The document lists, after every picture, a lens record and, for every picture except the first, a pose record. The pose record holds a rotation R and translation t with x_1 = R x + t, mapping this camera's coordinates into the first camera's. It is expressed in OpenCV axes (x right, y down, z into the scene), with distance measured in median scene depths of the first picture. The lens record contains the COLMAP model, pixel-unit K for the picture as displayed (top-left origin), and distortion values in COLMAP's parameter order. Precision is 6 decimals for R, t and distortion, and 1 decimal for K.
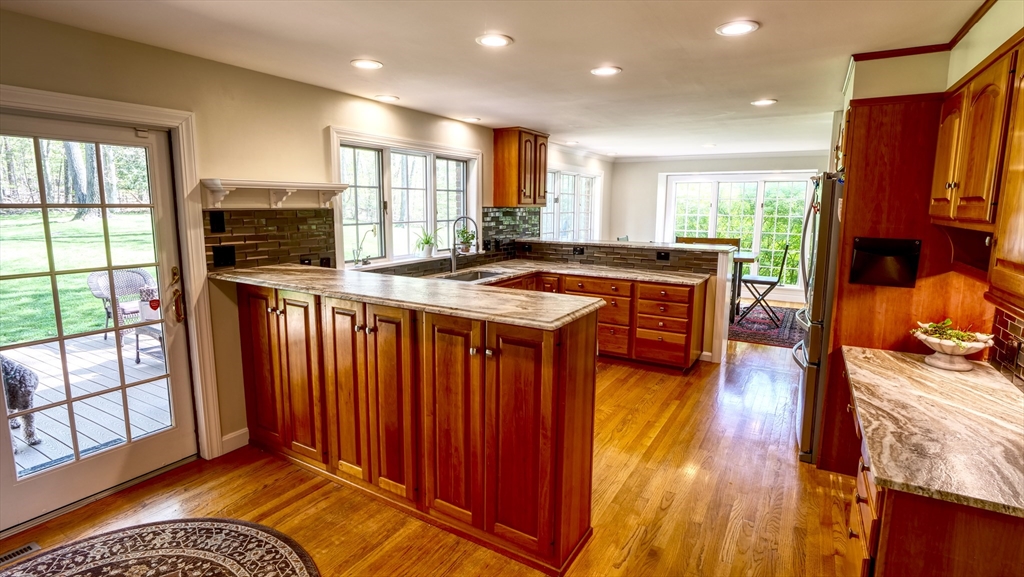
lens RADIAL K [[504.4, 0, 512.2], [0, 504.4, 282.5], [0, 0, 1]] dist [-0.000429, -0.000097]
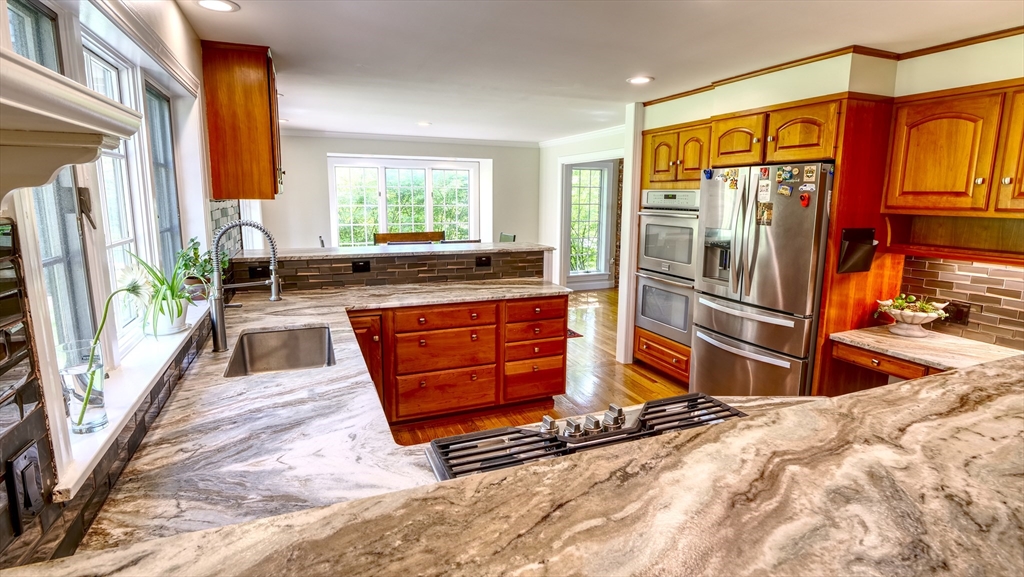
lens RADIAL K [[504.4, 0, 514.0], [0, 504.4, 282.9], [0, 0, 1]] dist [-0.000429, -0.000097]
pose [[0.588351, -0.140182, 0.796361, -0.320990], [0.119779, 0.989102, 0.085617, -0.088176], [-0.799685, 0.045015, 0.598730, 0.549467]]
